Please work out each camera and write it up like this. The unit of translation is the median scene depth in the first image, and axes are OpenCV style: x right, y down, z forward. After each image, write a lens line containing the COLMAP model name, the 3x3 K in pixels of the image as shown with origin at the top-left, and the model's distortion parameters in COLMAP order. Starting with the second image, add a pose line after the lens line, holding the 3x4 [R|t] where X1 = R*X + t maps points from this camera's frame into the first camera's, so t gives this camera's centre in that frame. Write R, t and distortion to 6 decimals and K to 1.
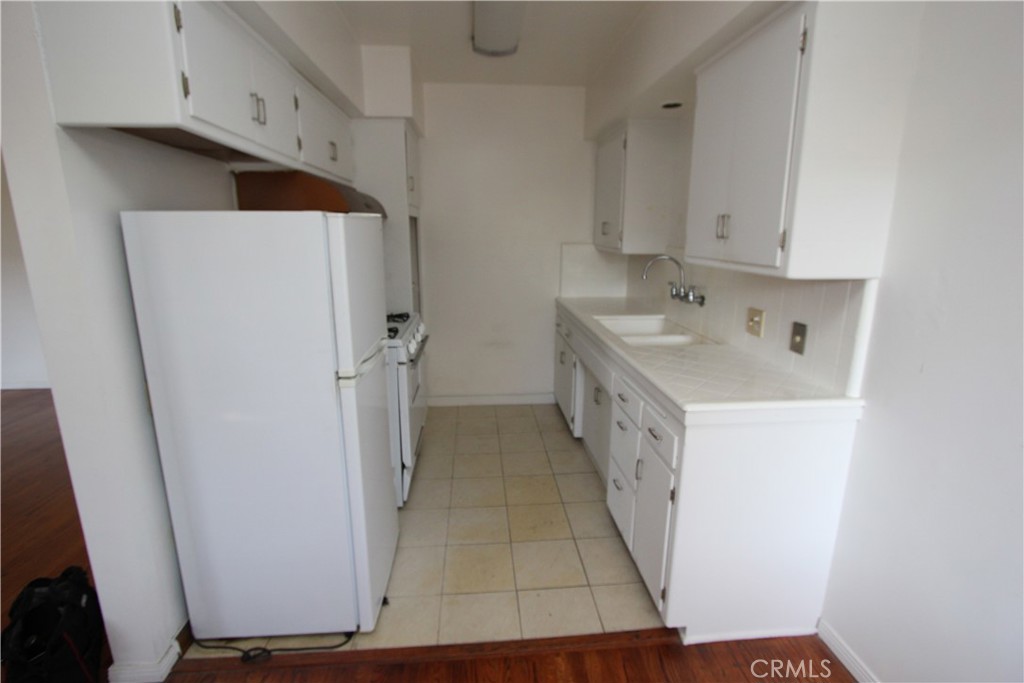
lens RADIAL K [[468.9, 0, 511.4], [0, 468.9, 328.1], [0, 0, 1]] dist [-0.016776, -0.000391]
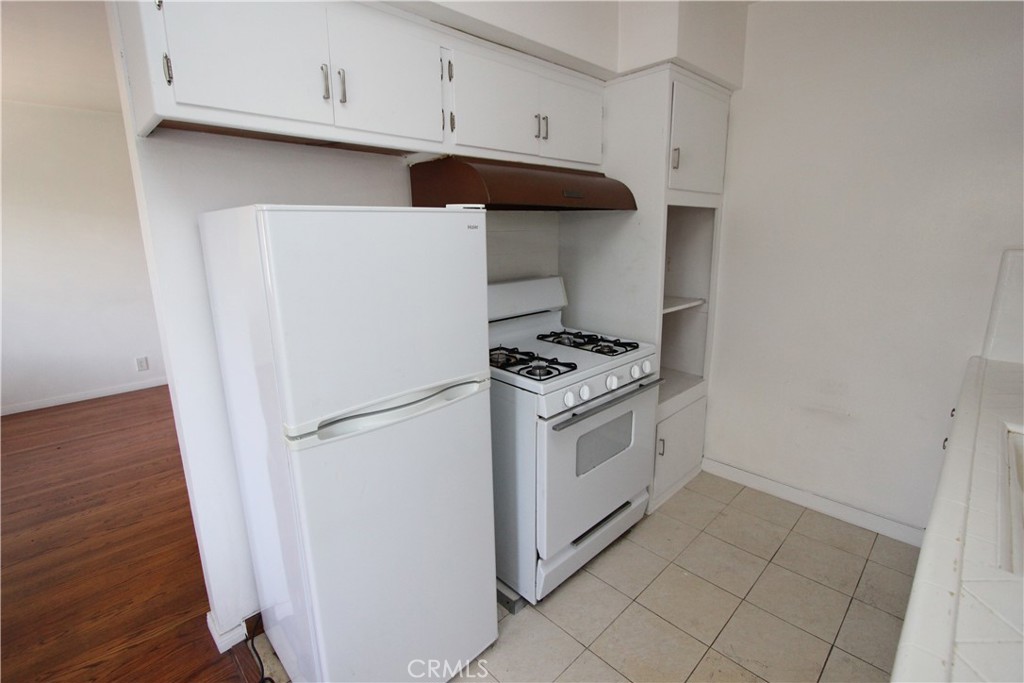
lens RADIAL K [[468.9, 0, 517.2], [0, 468.9, 330.4], [0, 0, 1]] dist [-0.016776, -0.000391]
pose [[0.643665, 0.148835, -0.750695, 0.267931], [-0.140760, 0.987196, 0.075033, -0.109512], [0.752251, 0.057372, 0.656374, 0.547057]]
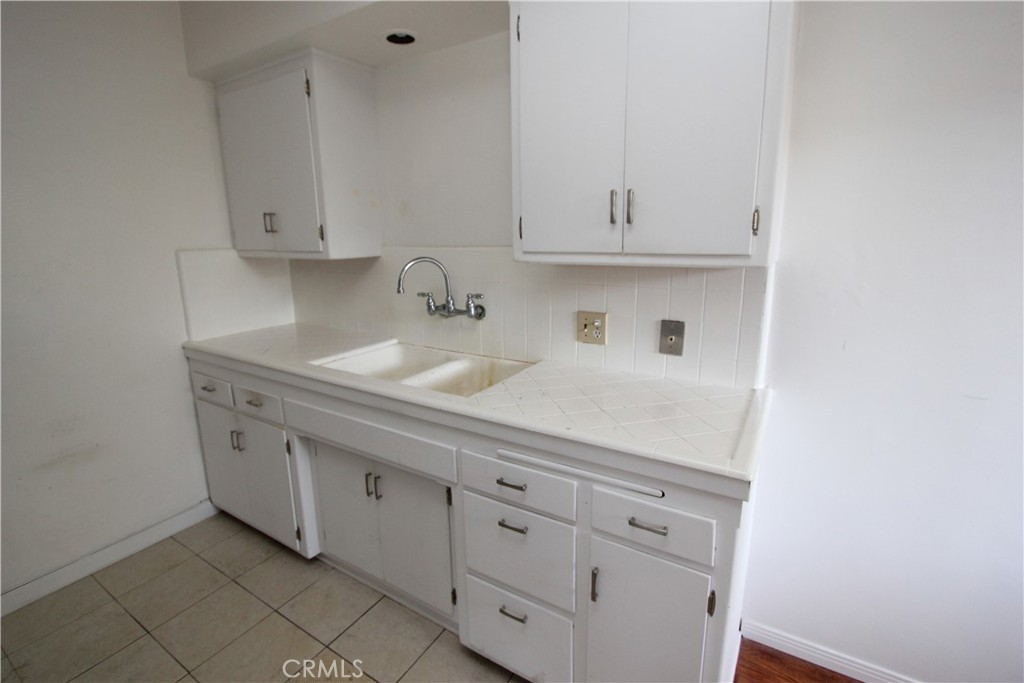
lens RADIAL K [[468.9, 0, 513.0], [0, 468.9, 331.5], [0, 0, 1]] dist [-0.016776, -0.000391]
pose [[0.587109, -0.178363, 0.789614, -0.208528], [0.180180, 0.979748, 0.087340, -0.100101], [-0.789201, 0.090995, 0.607357, 0.580246]]
